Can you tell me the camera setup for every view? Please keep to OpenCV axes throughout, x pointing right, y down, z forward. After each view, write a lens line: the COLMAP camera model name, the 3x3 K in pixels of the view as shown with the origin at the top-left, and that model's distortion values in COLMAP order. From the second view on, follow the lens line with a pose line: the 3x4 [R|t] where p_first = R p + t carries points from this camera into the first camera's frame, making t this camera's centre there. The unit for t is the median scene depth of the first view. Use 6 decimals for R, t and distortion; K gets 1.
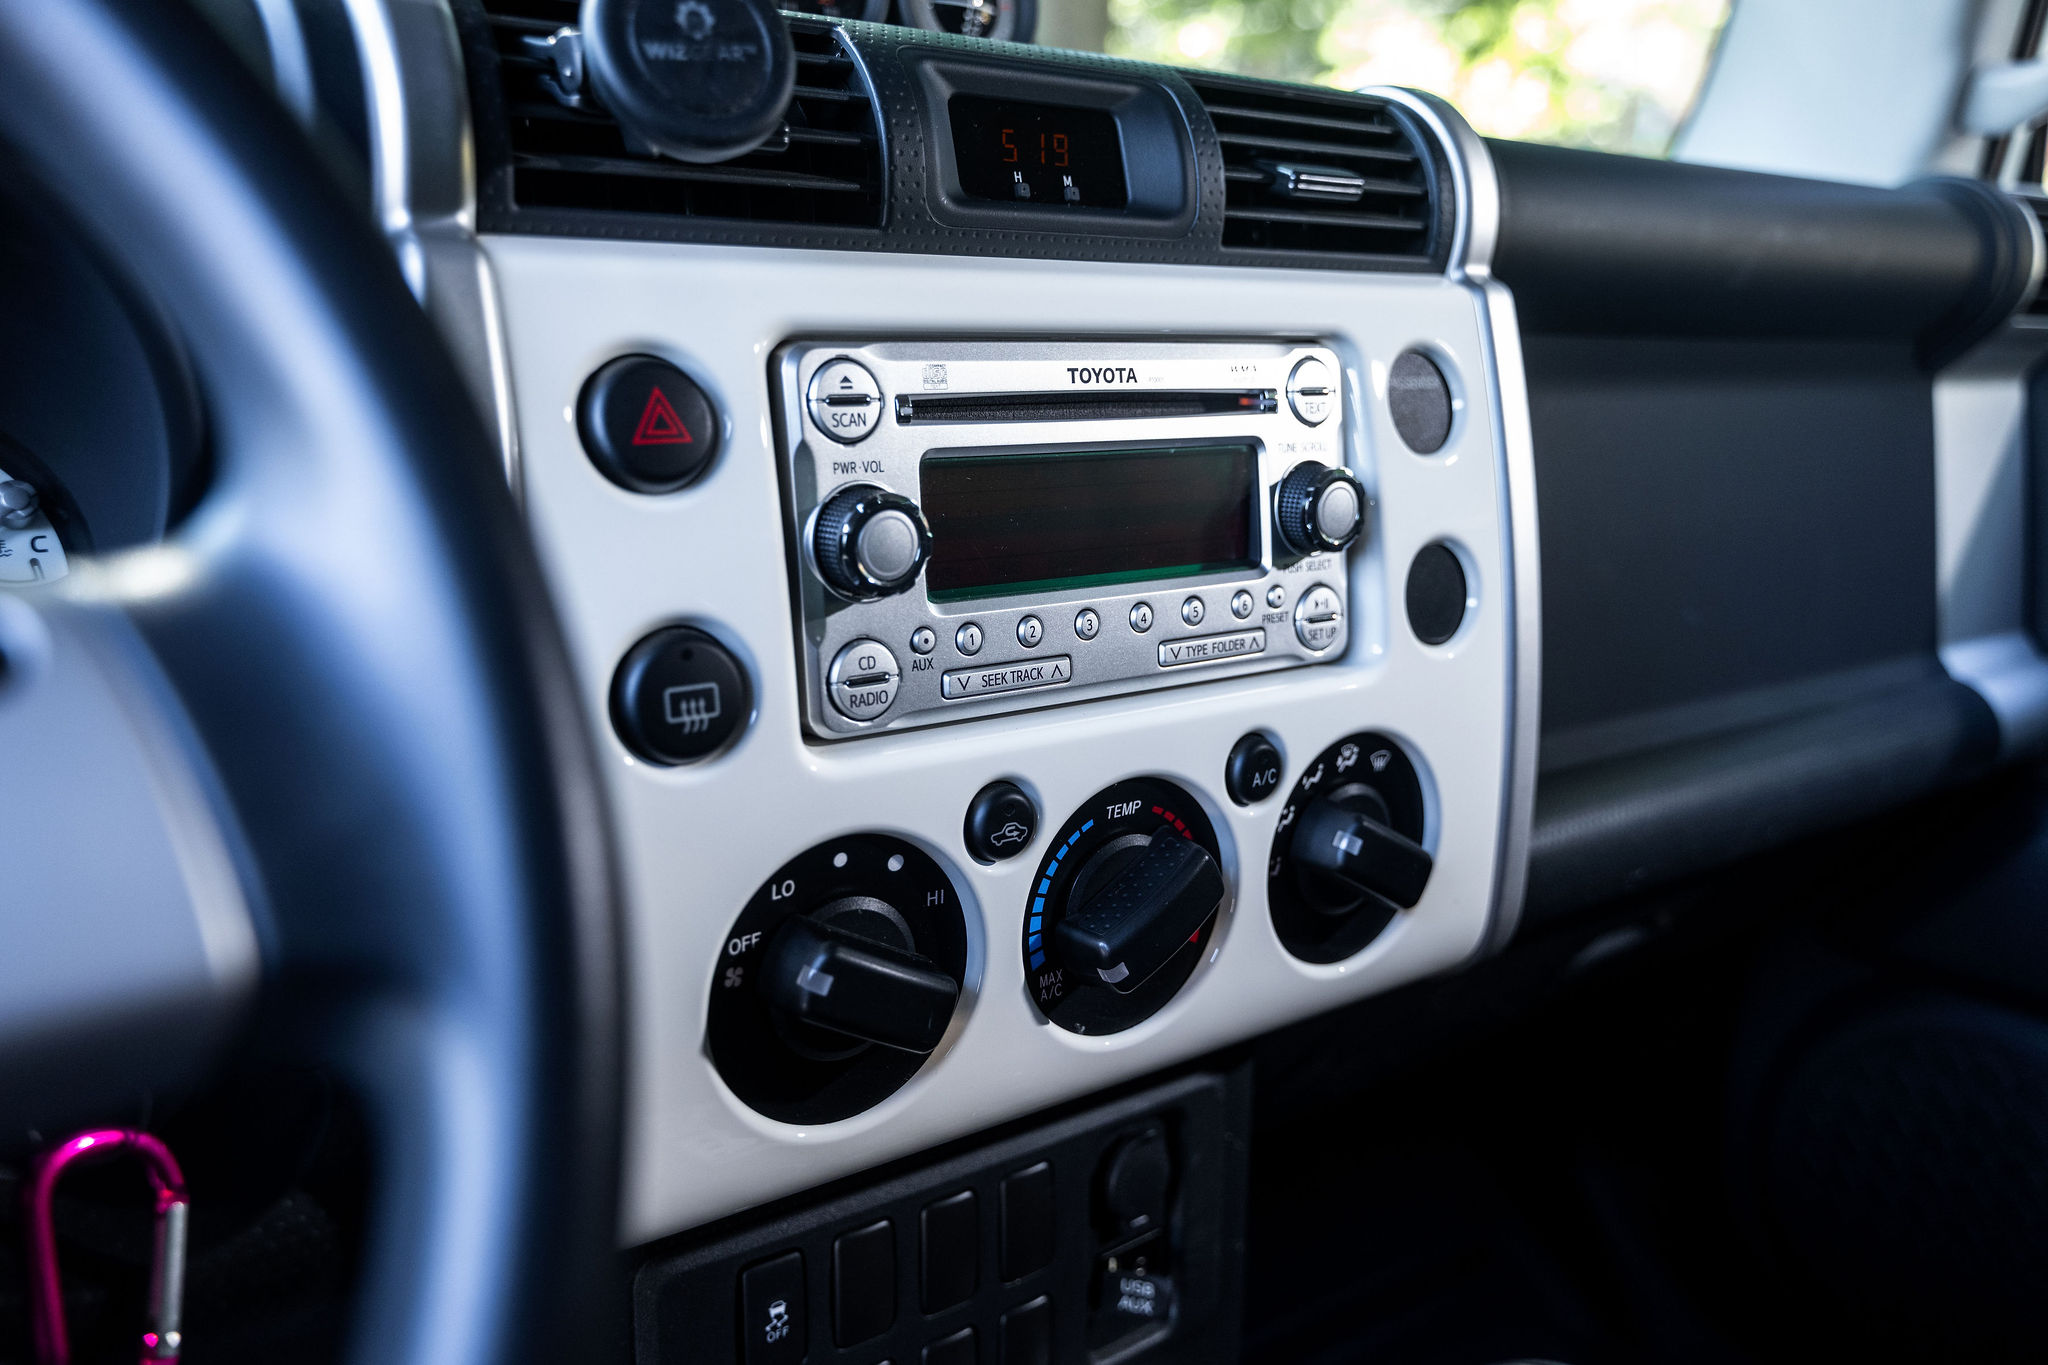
lens RADIAL K [[1571.8, 0, 1024.0], [0, 1571.8, 682.5], [0, 0, 1]] dist [-0.000017, -0.004138]
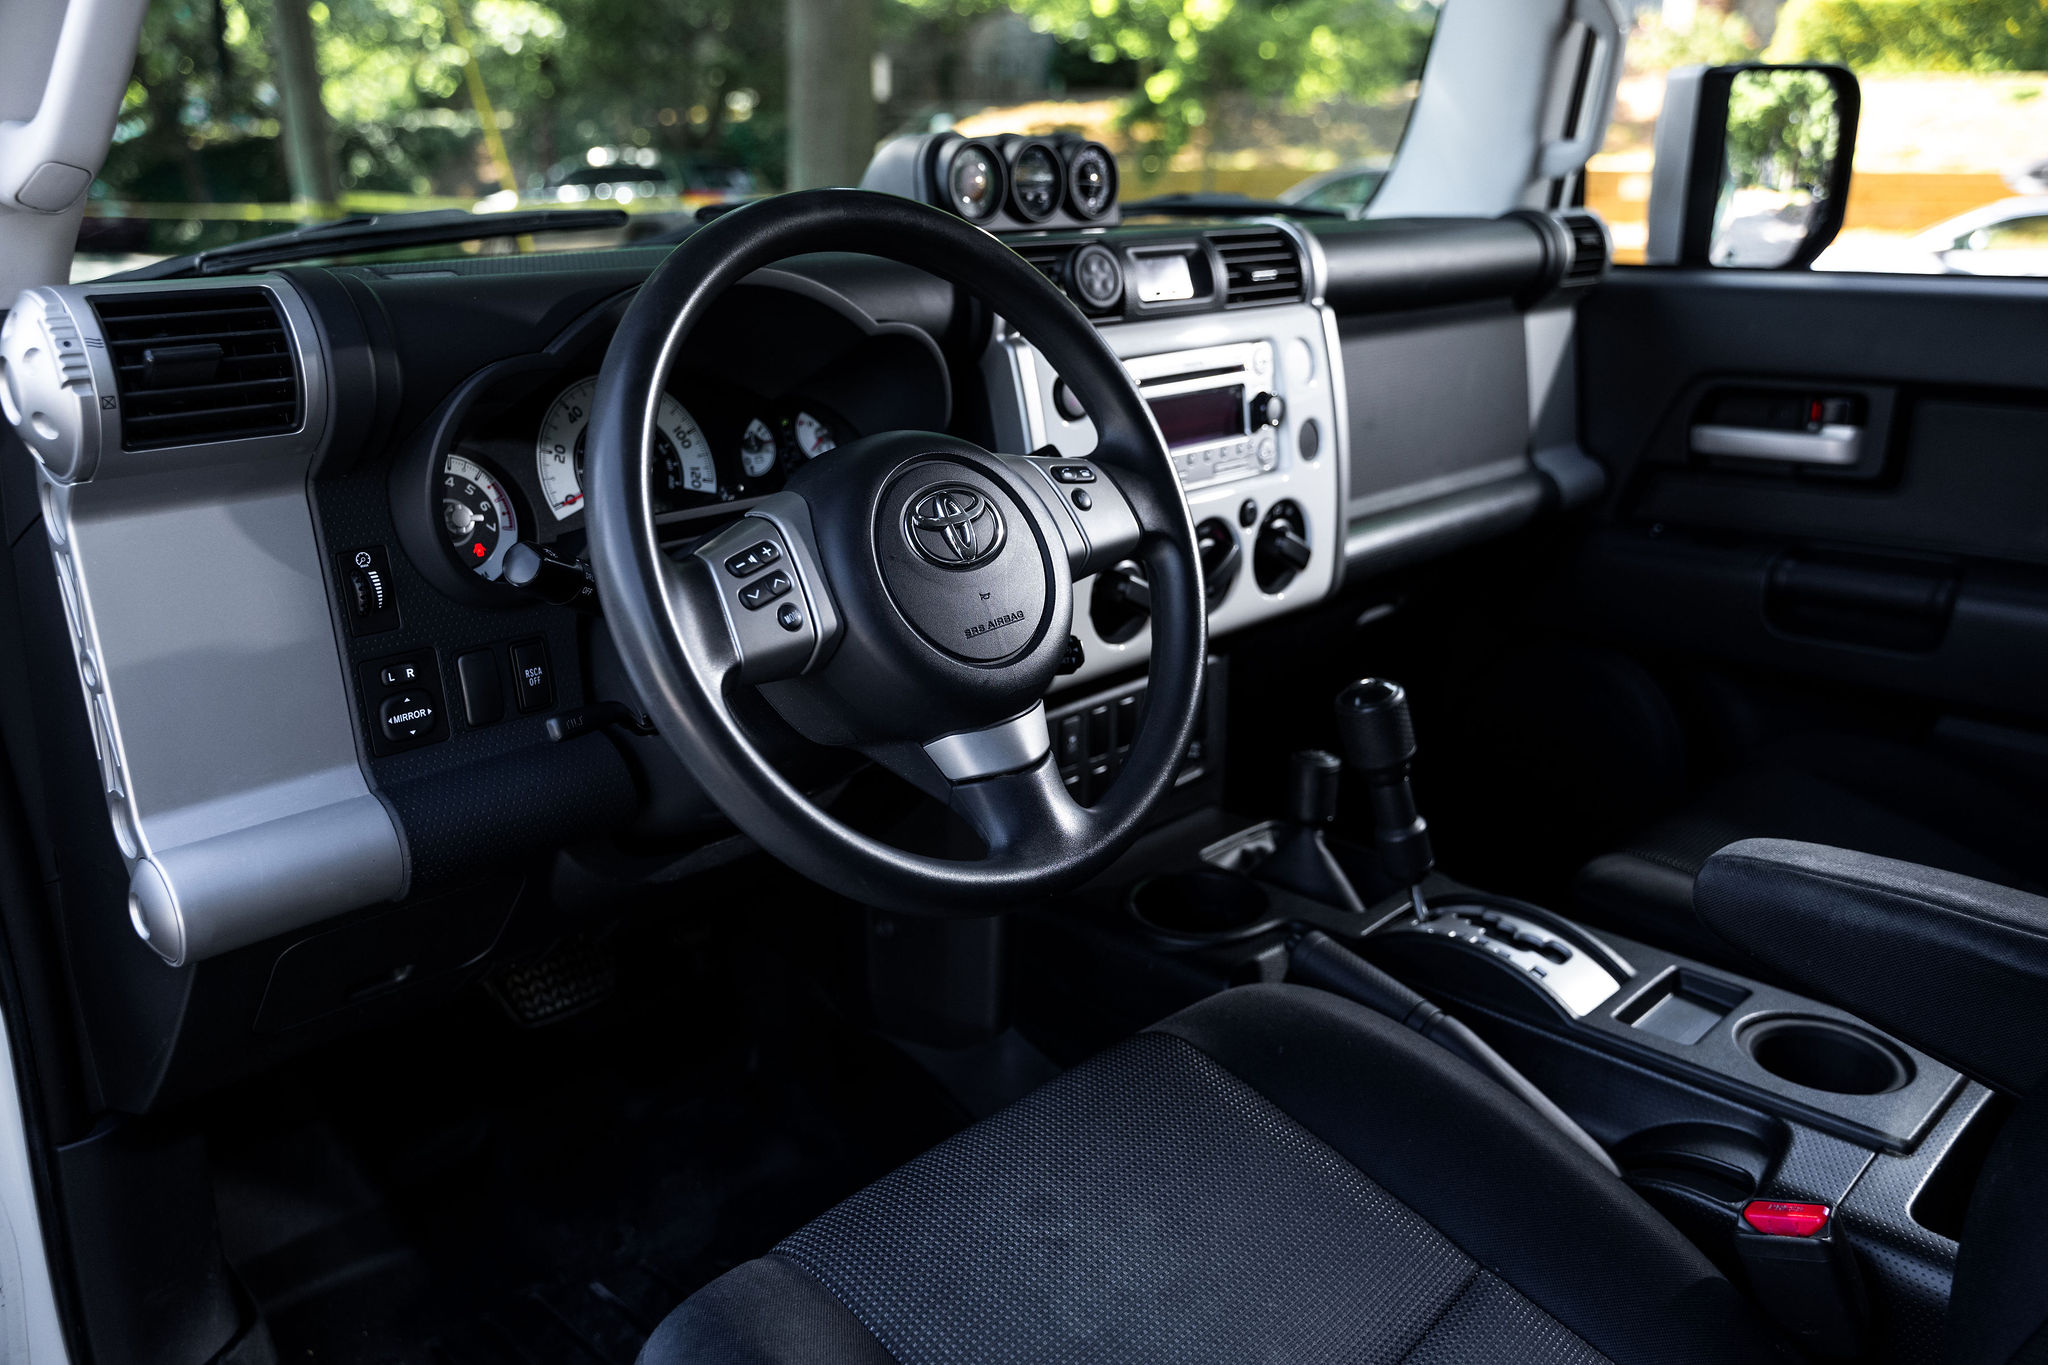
lens RADIAL K [[1571.8, 0, 1024.0], [0, 1571.8, 682.5], [0, 0, 1]] dist [-0.000017, -0.004138]
pose [[0.985973, -0.067453, 0.152668, -0.588672], [0.051868, 0.993238, 0.103861, 0.041096], [-0.158641, -0.094486, 0.982805, -1.399999]]
